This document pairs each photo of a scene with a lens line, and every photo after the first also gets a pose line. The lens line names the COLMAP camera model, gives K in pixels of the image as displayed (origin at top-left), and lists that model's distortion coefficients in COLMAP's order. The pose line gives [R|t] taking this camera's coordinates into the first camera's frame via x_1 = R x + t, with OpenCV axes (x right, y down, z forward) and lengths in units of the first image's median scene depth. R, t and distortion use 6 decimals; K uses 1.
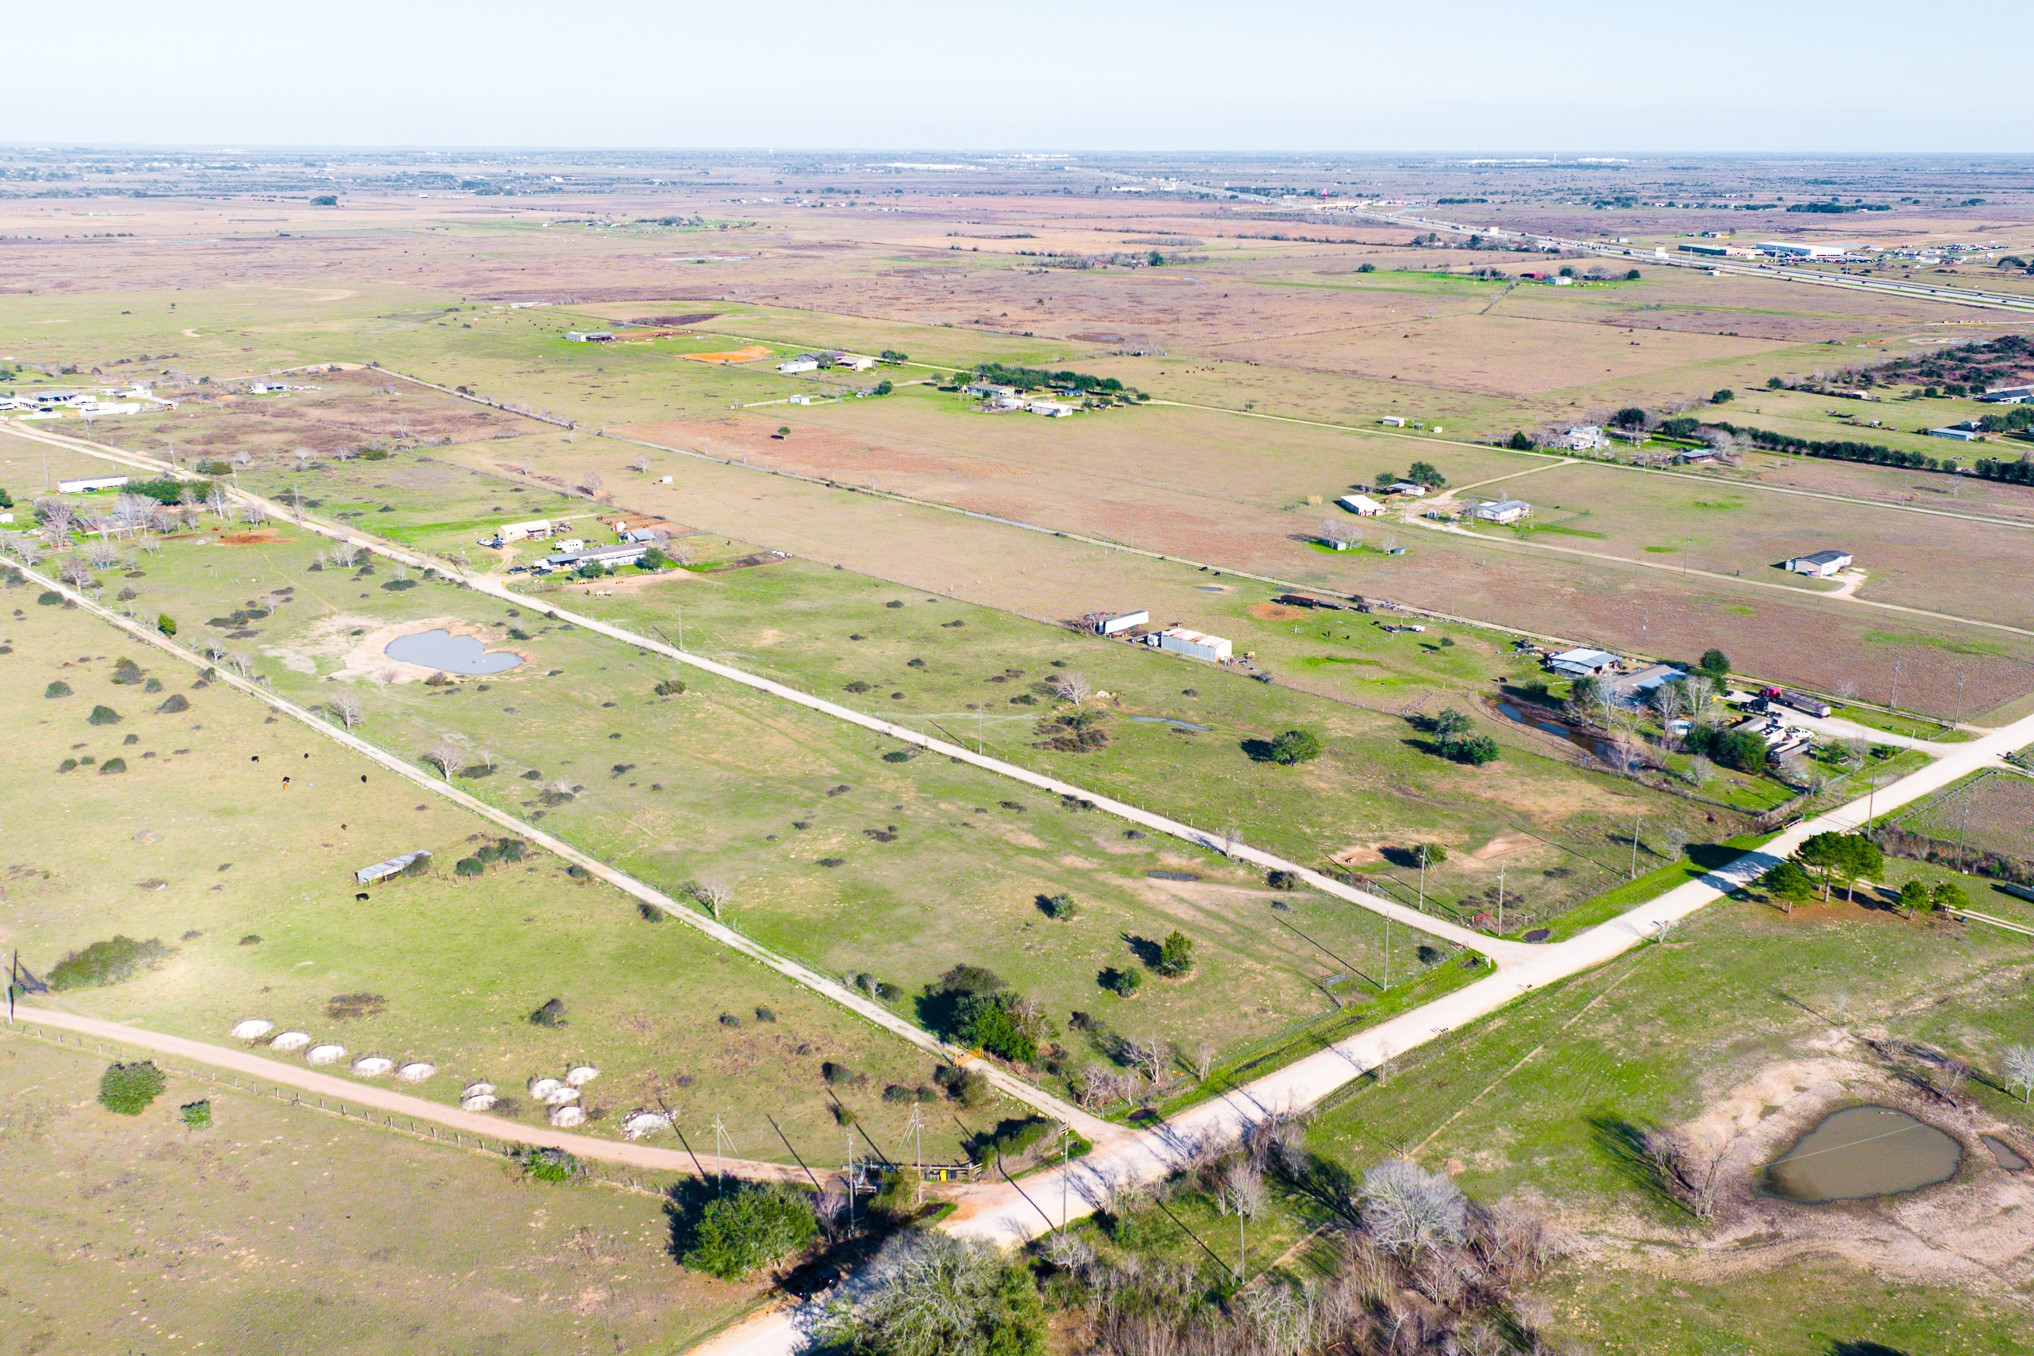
lens RADIAL K [[1783.2, 0, 1138.1], [0, 1783.2, 730.1], [0, 0, 1]] dist [0.041759, -0.053615]
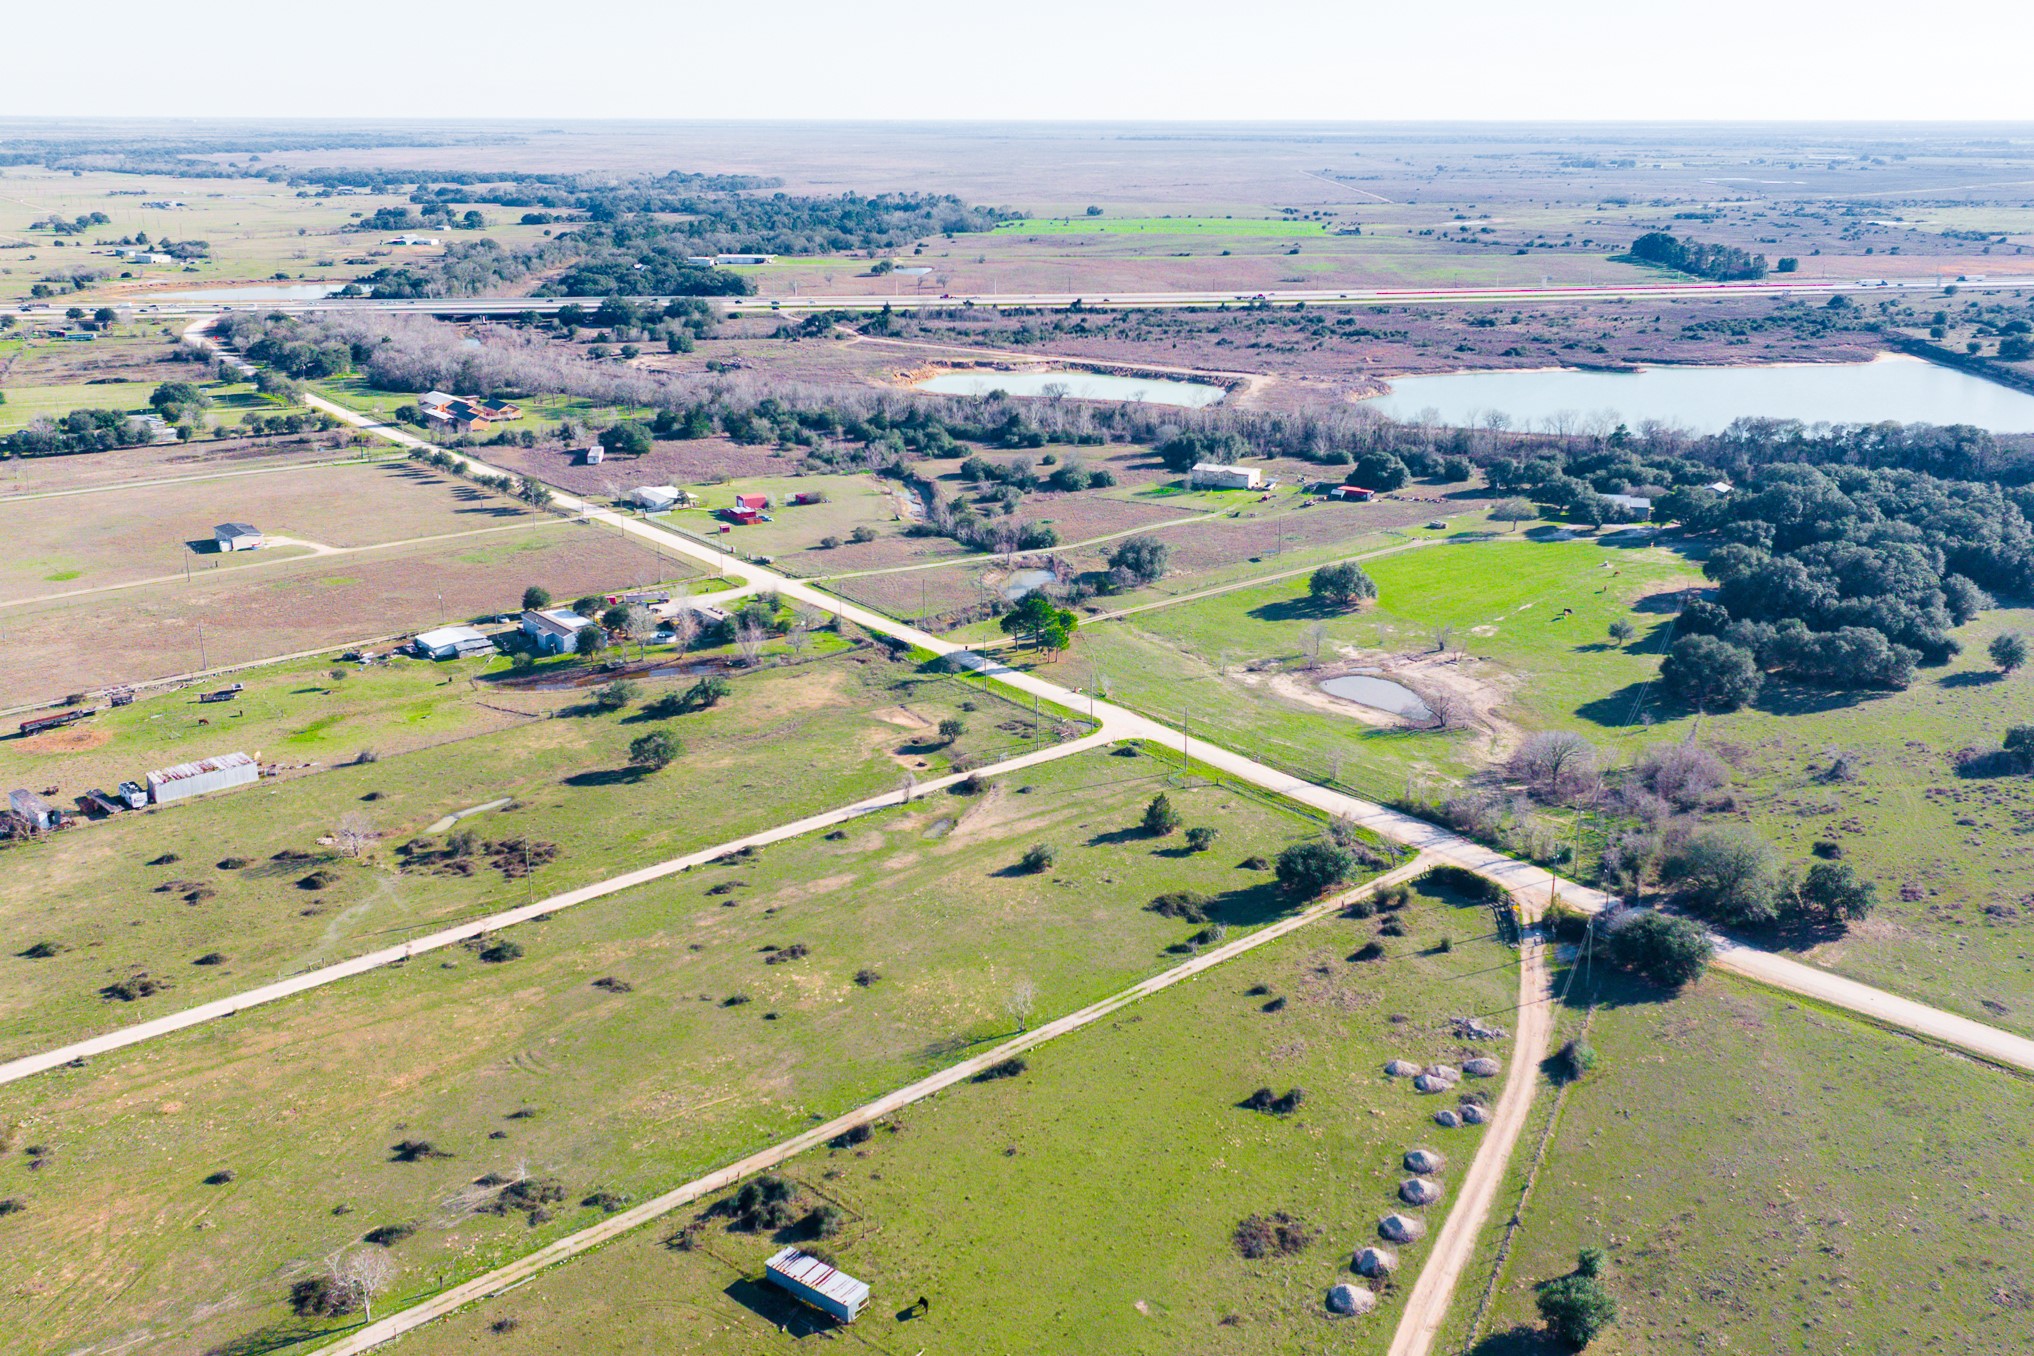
lens RADIAL K [[1783.2, 0, 1061.0], [0, 1783.2, 687.5], [0, 0, 1]] dist [0.041759, -0.053615]
pose [[0.056805, -0.310051, 0.949021, -0.824624], [0.310430, 0.908924, 0.278370, -0.227638], [-0.948898, 0.278792, 0.147881, 0.678175]]
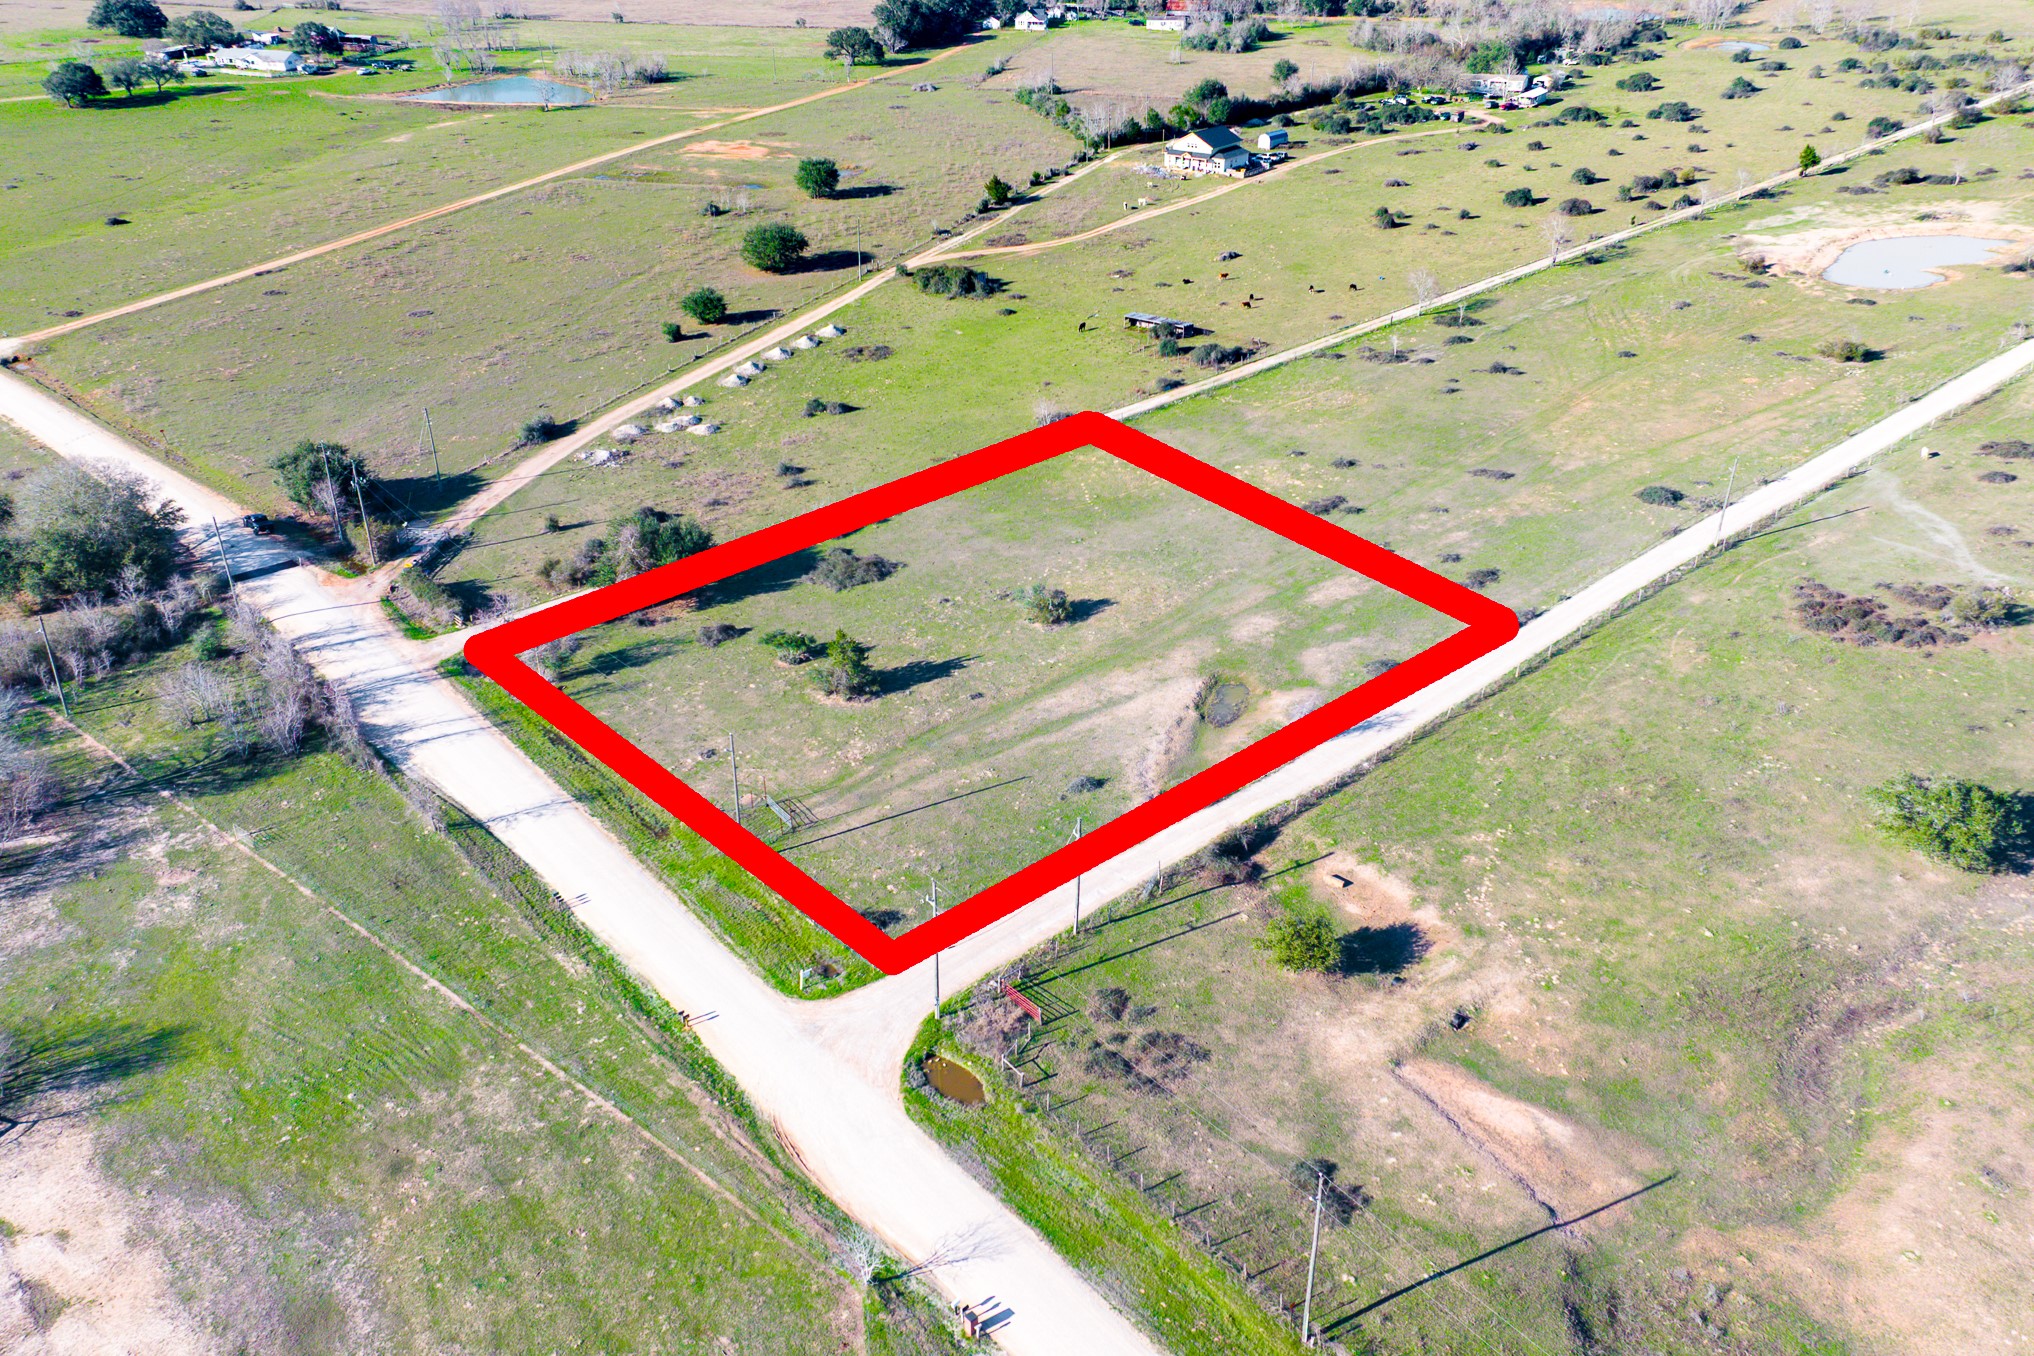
lens RADIAL K [[1647.0, 0, 1014.9], [0, 1647.0, 692.2], [0, 0, 1]] dist [0.119151, 0.015675]
pose [[-0.048048, 0.465179, -0.883912, 0.451177], [-0.302950, 0.836462, 0.456675, -0.134346], [0.951794, 0.289723, 0.100736, 0.782921]]
